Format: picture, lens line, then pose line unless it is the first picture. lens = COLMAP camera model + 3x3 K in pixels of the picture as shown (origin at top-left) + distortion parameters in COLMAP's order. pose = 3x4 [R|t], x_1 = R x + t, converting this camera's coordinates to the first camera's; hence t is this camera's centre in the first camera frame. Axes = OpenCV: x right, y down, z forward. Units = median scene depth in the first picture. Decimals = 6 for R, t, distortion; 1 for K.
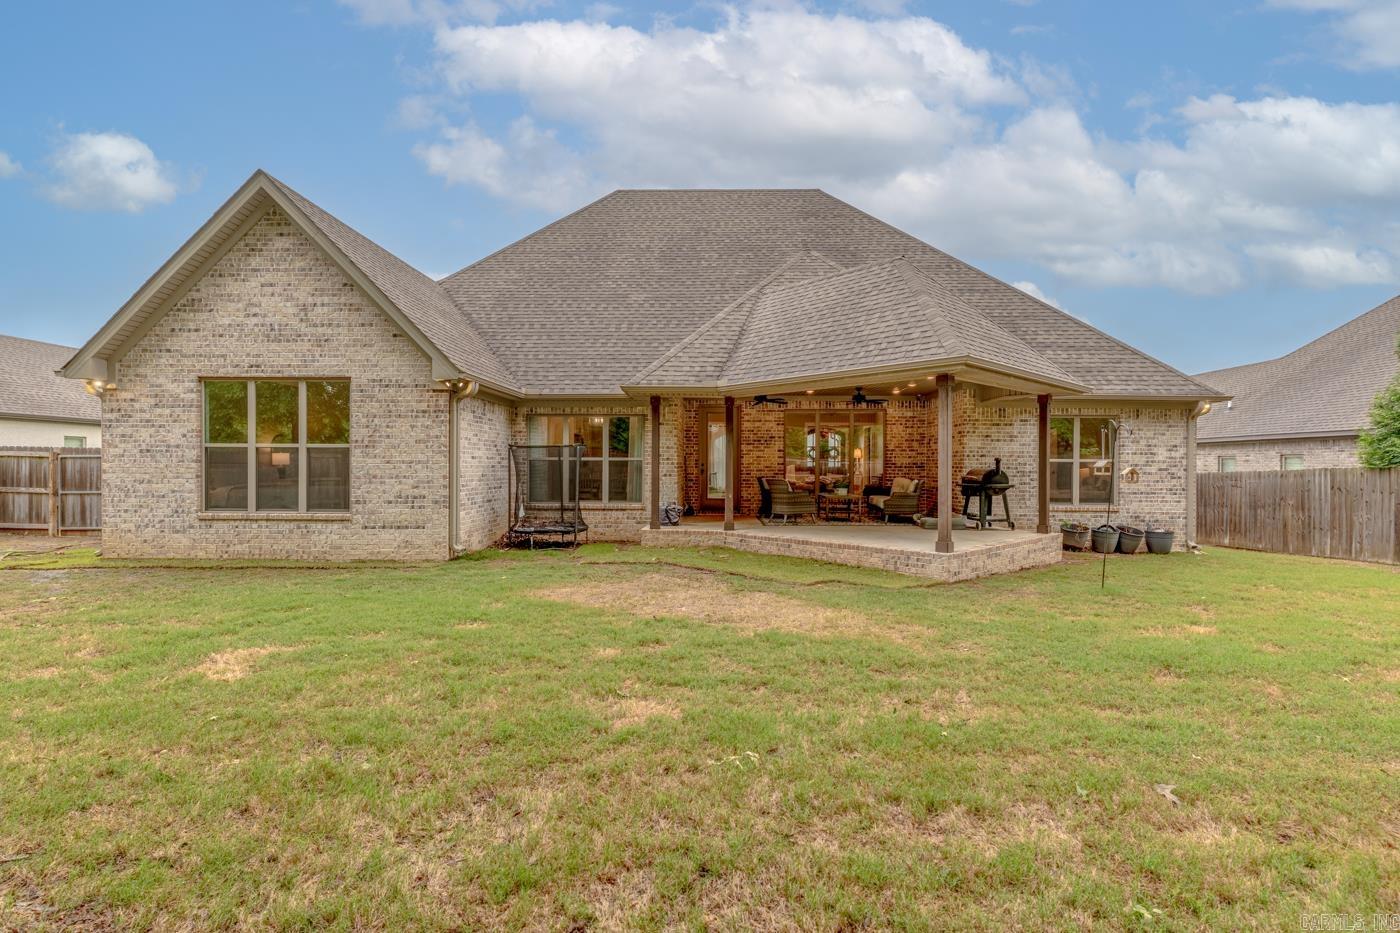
lens RADIAL K [[664.1, 0, 706.4], [0, 664.1, 467.3], [0, 0, 1]] dist [0.005752, 0.001079]
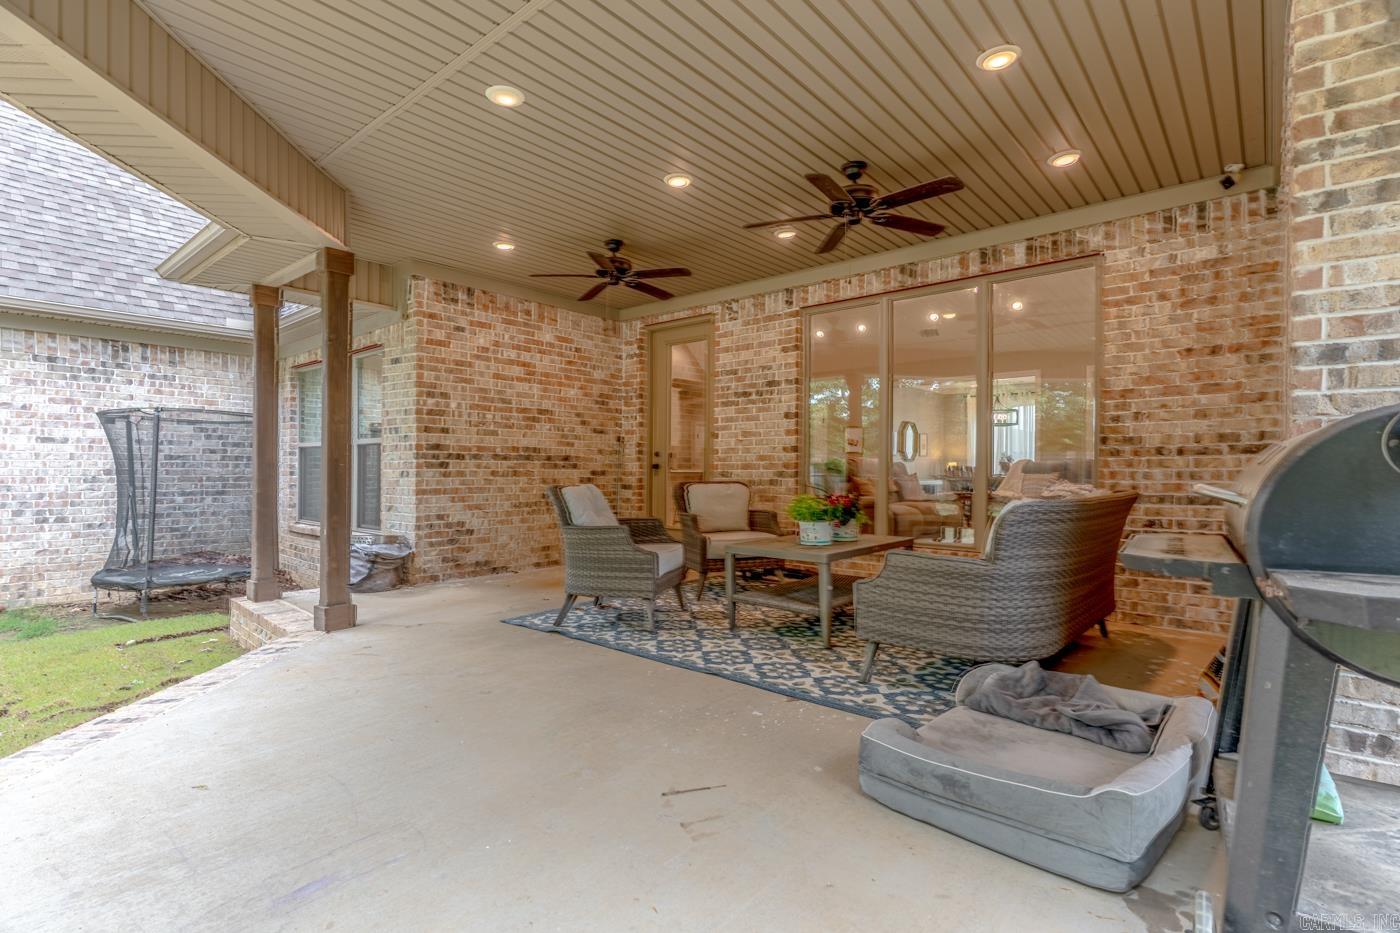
lens RADIAL K [[664.1, 0, 702.7], [0, 664.1, 461.7], [0, 0, 1]] dist [0.005752, 0.001079]
pose [[0.770334, -0.008562, -0.637583, 0.487976], [-0.003415, 0.999840, -0.017553, 0.013797], [0.637631, 0.015699, 0.770182, 1.013182]]
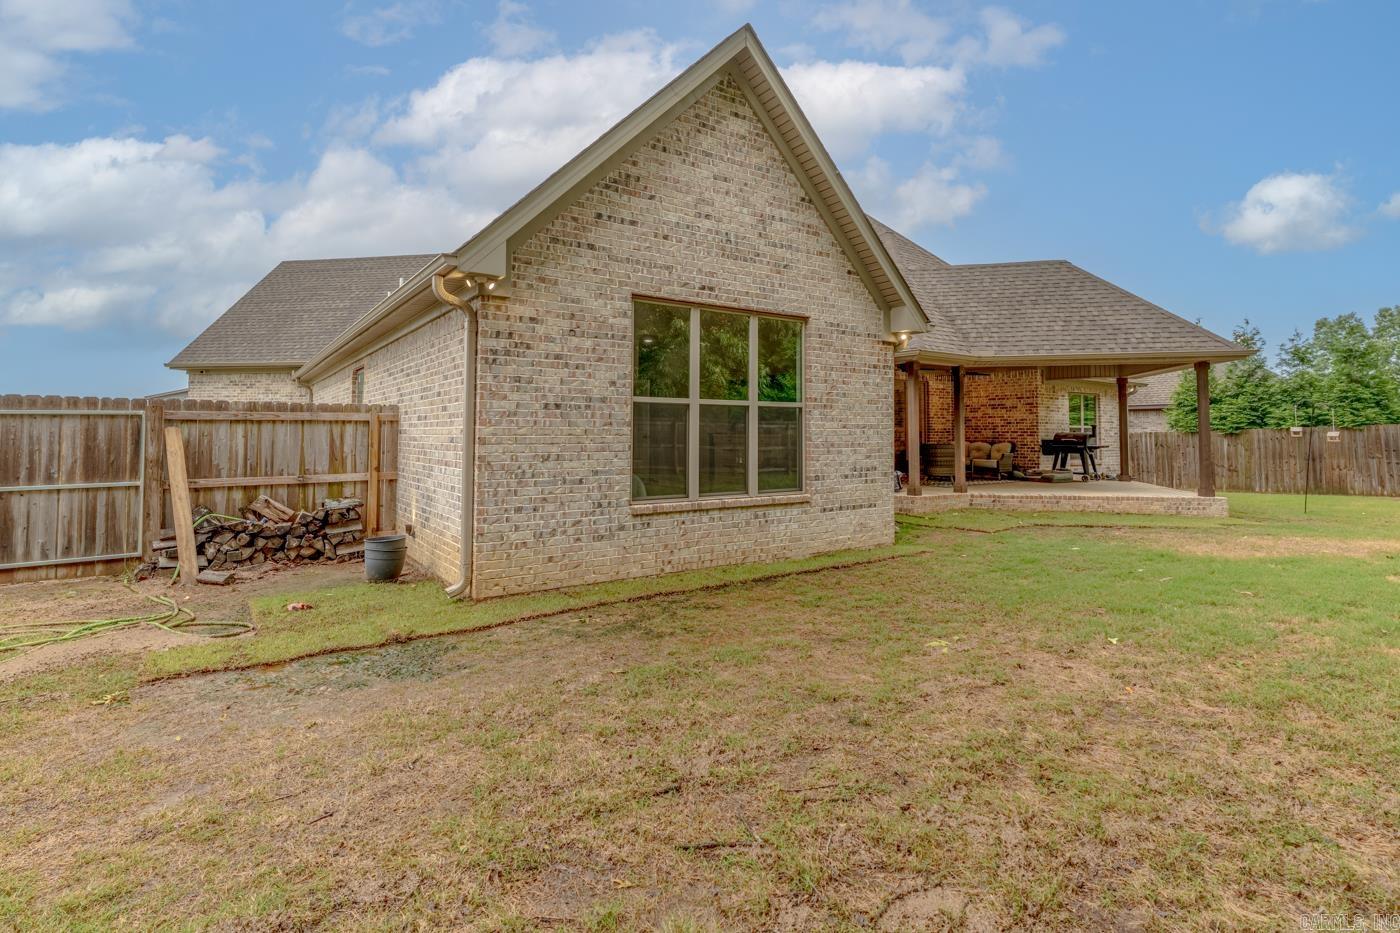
lens RADIAL K [[664.1, 0, 712.5], [0, 664.1, 397.1], [0, 0, 1]] dist [0.005752, 0.001079]
pose [[0.816164, 0.029168, 0.577084, -1.068621], [0.002689, 0.998523, -0.054273, -0.000180], [-0.577814, 0.045848, 0.814880, 0.432870]]
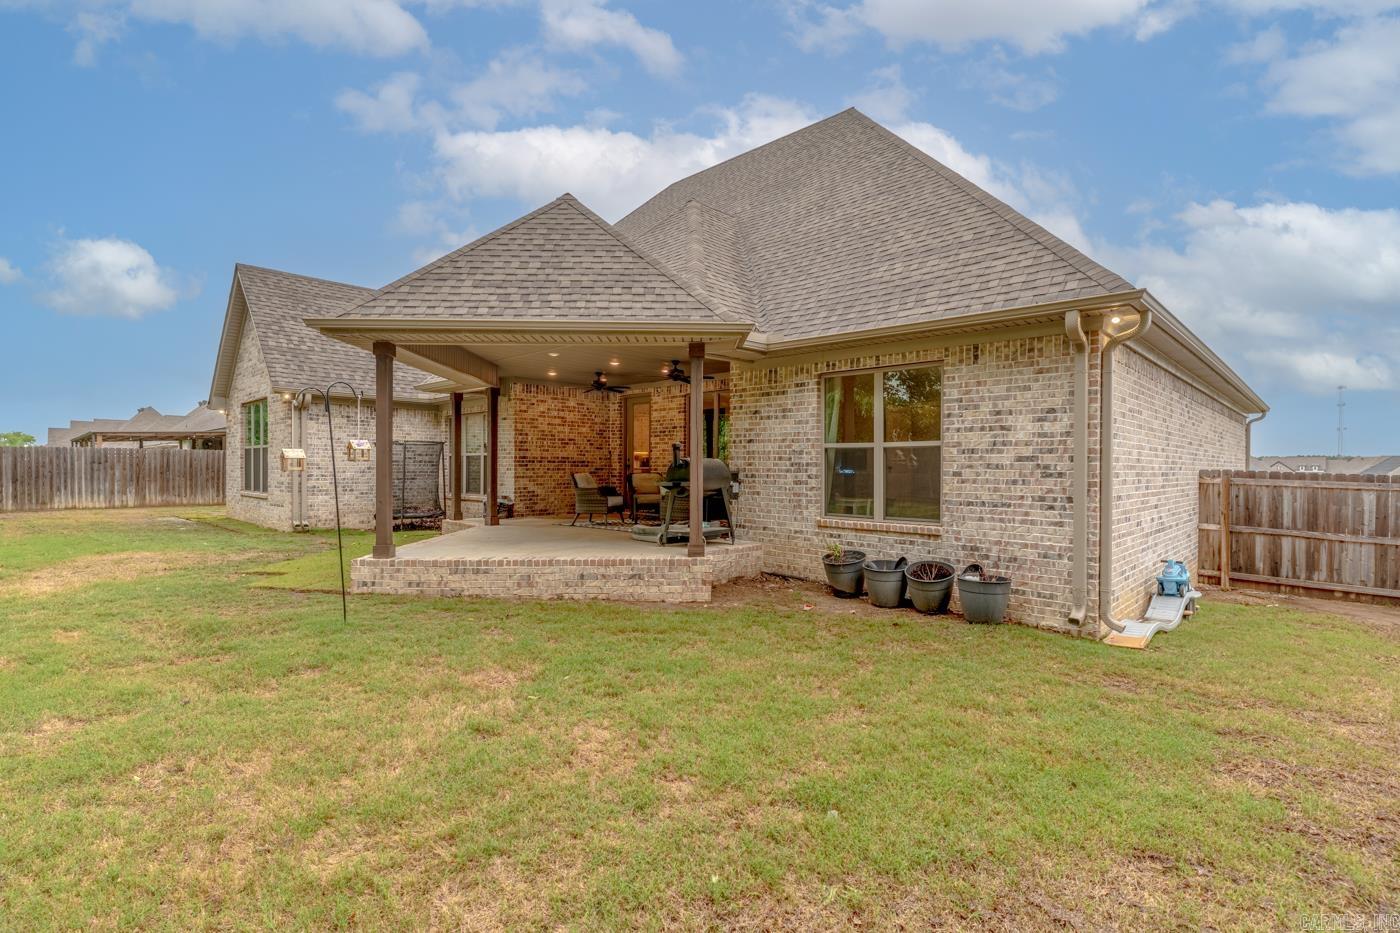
lens RADIAL K [[664.1, 0, 701.7], [0, 664.1, 472.7], [0, 0, 1]] dist [0.005752, 0.001079]
pose [[0.729626, 0.004264, -0.683833, 1.090895], [-0.004179, 0.999990, 0.001777, 0.018149], [0.683833, 0.001562, 0.729637, 0.597715]]
